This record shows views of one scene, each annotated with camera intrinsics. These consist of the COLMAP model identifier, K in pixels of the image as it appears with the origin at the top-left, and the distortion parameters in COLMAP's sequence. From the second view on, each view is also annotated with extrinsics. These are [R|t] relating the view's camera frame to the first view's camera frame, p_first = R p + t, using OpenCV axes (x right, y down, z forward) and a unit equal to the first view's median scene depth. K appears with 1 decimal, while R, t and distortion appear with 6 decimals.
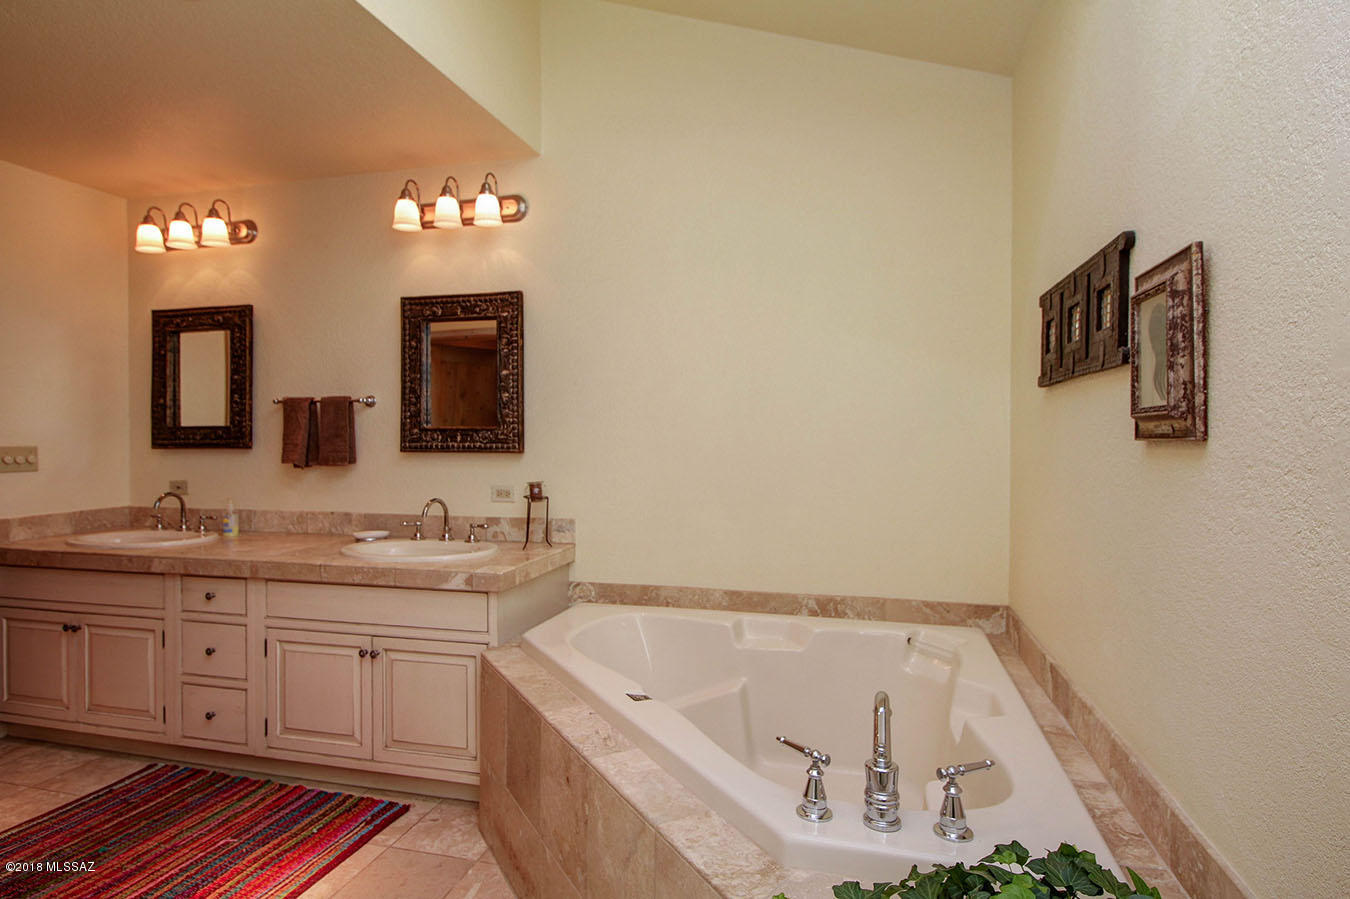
lens RADIAL K [[750.6, 0, 673.5], [0, 750.6, 441.3], [0, 0, 1]] dist [0.005731, 0.000125]
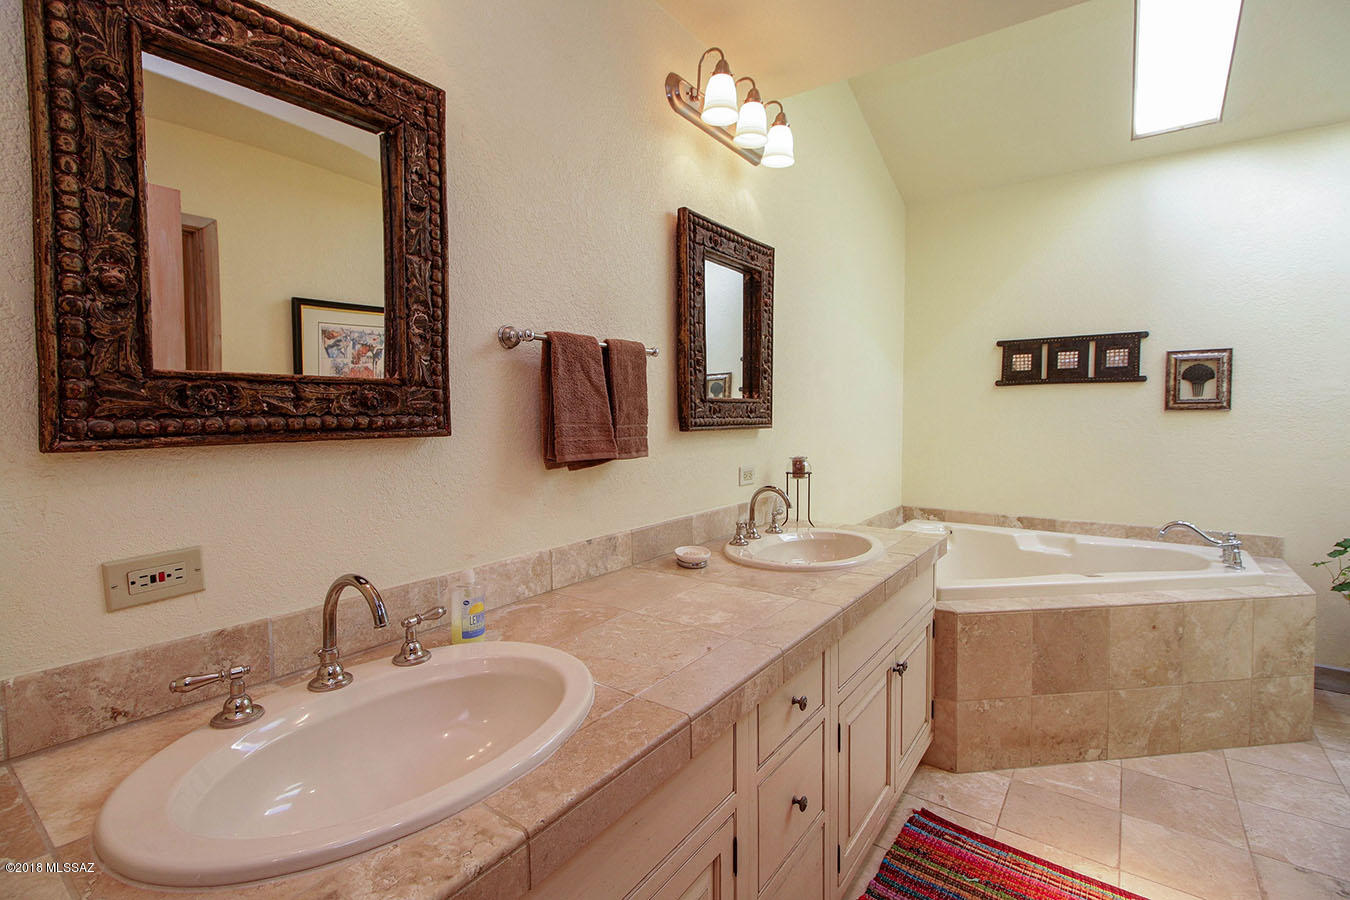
lens RADIAL K [[616.6, 0, 675.4], [0, 616.6, 452.4], [0, 0, 1]] dist [0.000214, -0.003579]
pose [[0.352499, -0.052041, 0.934364, -0.878152], [0.018769, 0.998645, 0.048541, 0.004928], [-0.935624, 0.000427, 0.352998, 0.780810]]
